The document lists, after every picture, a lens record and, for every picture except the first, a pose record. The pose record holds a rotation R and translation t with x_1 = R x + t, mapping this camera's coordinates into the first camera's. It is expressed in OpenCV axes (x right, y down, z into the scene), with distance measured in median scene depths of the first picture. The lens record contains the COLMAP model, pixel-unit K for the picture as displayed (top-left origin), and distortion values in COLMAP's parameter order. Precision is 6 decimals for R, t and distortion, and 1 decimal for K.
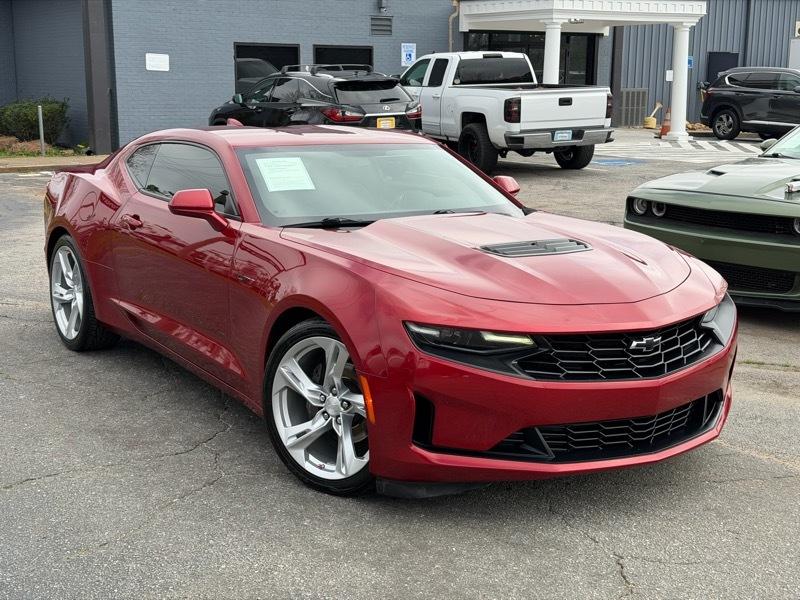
lens RADIAL K [[1101.2, 0, 400.0], [0, 1101.2, 300.0], [0, 0, 1]] dist [0.153062, -0.109450]
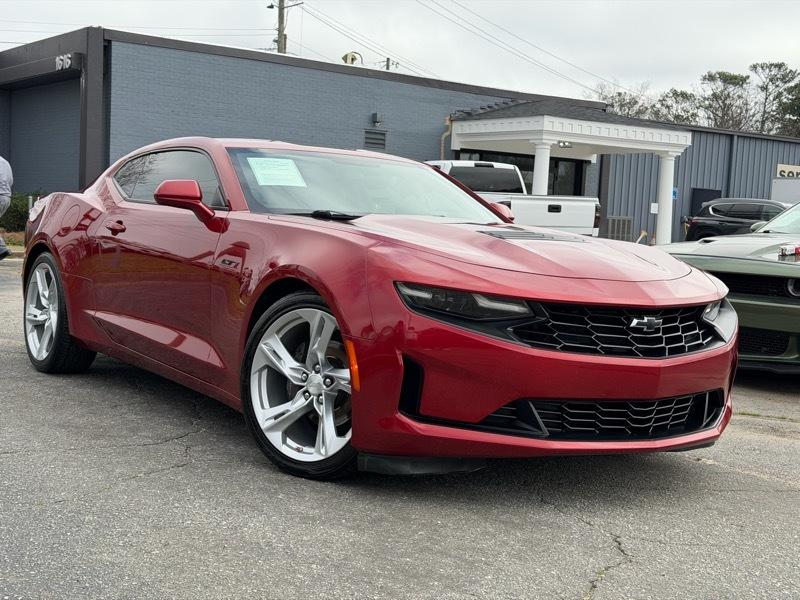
lens RADIAL K [[1102.9, 0, 405.6], [0, 1102.9, 301.1], [0, 0, 1]] dist [0.144049, -0.082817]
pose [[0.998902, 0.043320, 0.017855, -0.003281], [-0.040826, 0.991689, -0.122009, 0.133789], [-0.022992, 0.121146, 0.992368, 0.050141]]
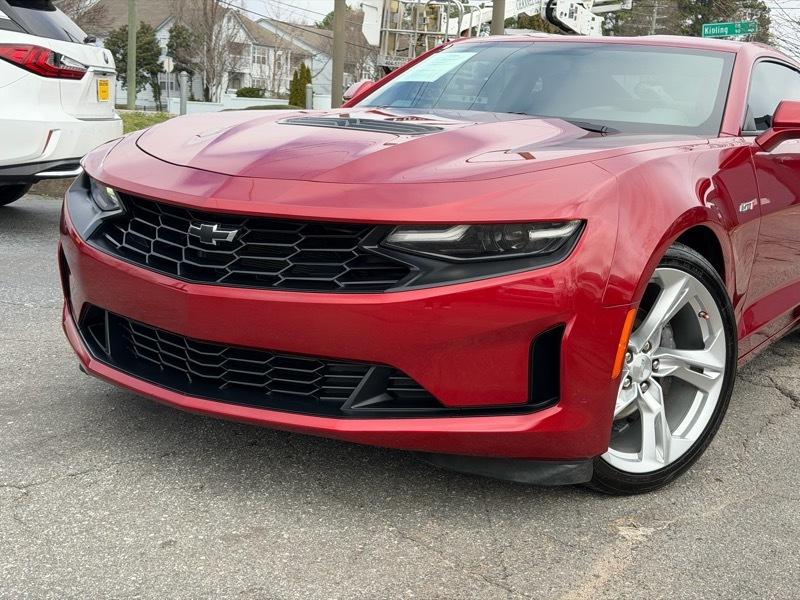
lens RADIAL K [[1102.4, 0, 393.2], [0, 1102.4, 299.0], [0, 0, 1]] dist [0.157441, -0.174083]
pose [[0.397291, 0.164169, -0.902889, 0.824926], [-0.226193, 0.971032, 0.077029, -0.000138], [0.889380, 0.173624, 0.422916, 0.752906]]
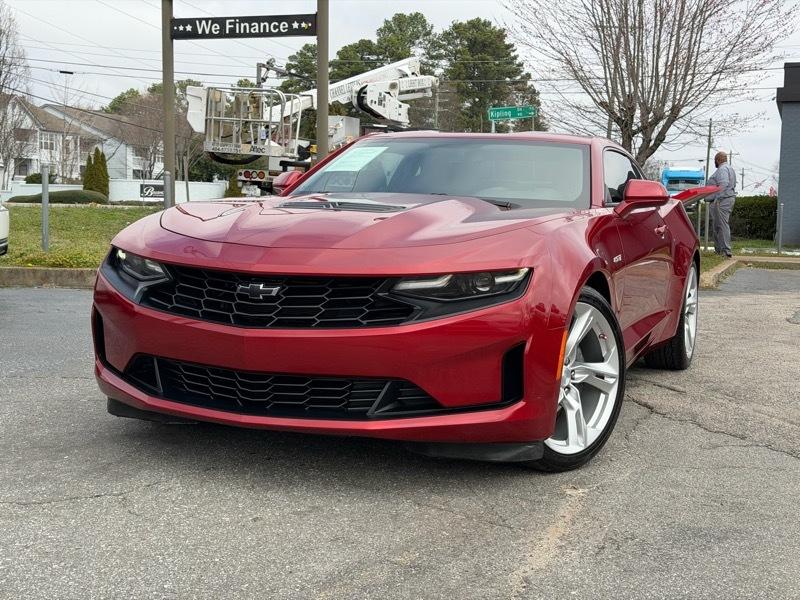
lens RADIAL K [[1102.4, 0, 393.2], [0, 1102.4, 299.0], [0, 0, 1]] dist [0.157441, -0.174083]
pose [[0.559692, 0.077463, -0.825072, 0.957402], [-0.178064, 0.983608, -0.028444, 0.047587], [0.809344, 0.162836, 0.564311, 0.531732]]
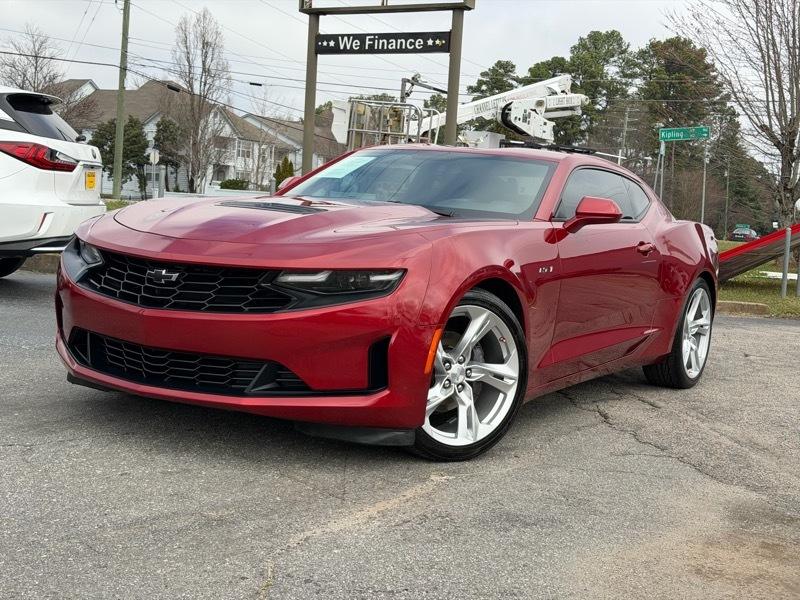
lens RADIAL K [[1102.4, 0, 393.2], [0, 1102.4, 299.0], [0, 0, 1]] dist [0.157441, -0.174083]
pose [[0.410671, 0.094323, -0.906891, 1.149558], [-0.239299, 0.970918, -0.007380, 0.014796], [0.879821, 0.220049, 0.421300, 0.700684]]
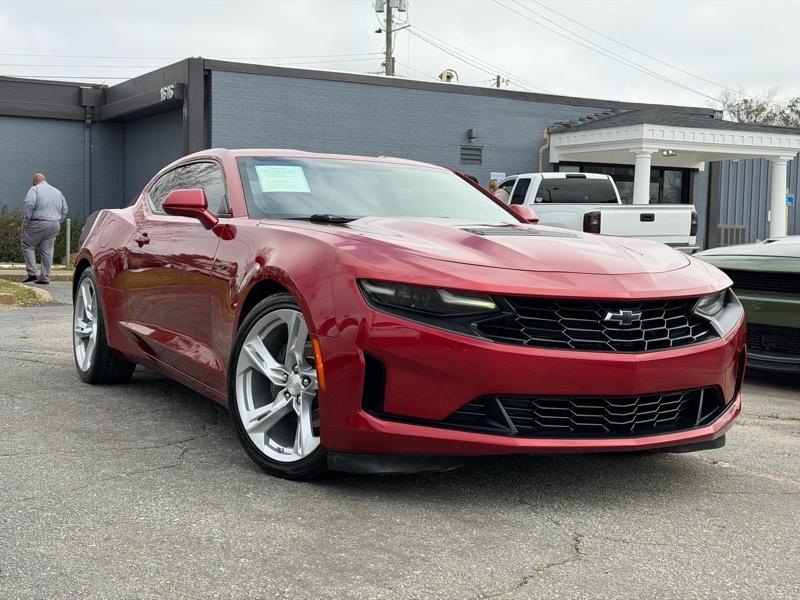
lens RADIAL K [[1102.4, 0, 393.2], [0, 1102.4, 299.0], [0, 0, 1]] dist [0.157441, -0.174083]
pose [[0.994318, 0.022853, -0.103970, 0.116857], [-0.037077, 0.989877, -0.137001, 0.145587], [0.099786, 0.140077, 0.985099, 0.063159]]
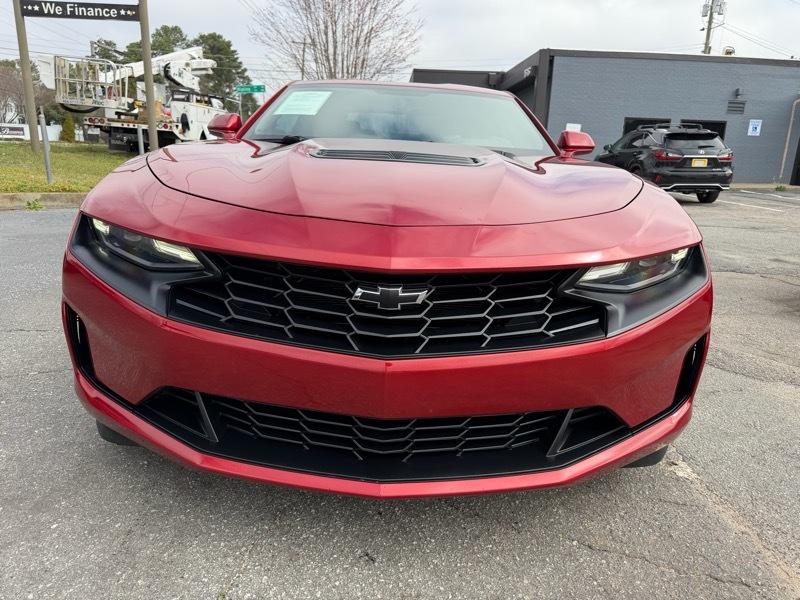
lens RADIAL K [[565.7, 0, 400.0], [0, 565.7, 300.0], [0, 0, 1]] dist [0.006152, -0.010652]
pose [[0.825873, 0.169265, -0.537851, 0.354398], [-0.143105, 0.985568, 0.090426, 0.012573], [0.545395, 0.002289, 0.838176, 0.698227]]
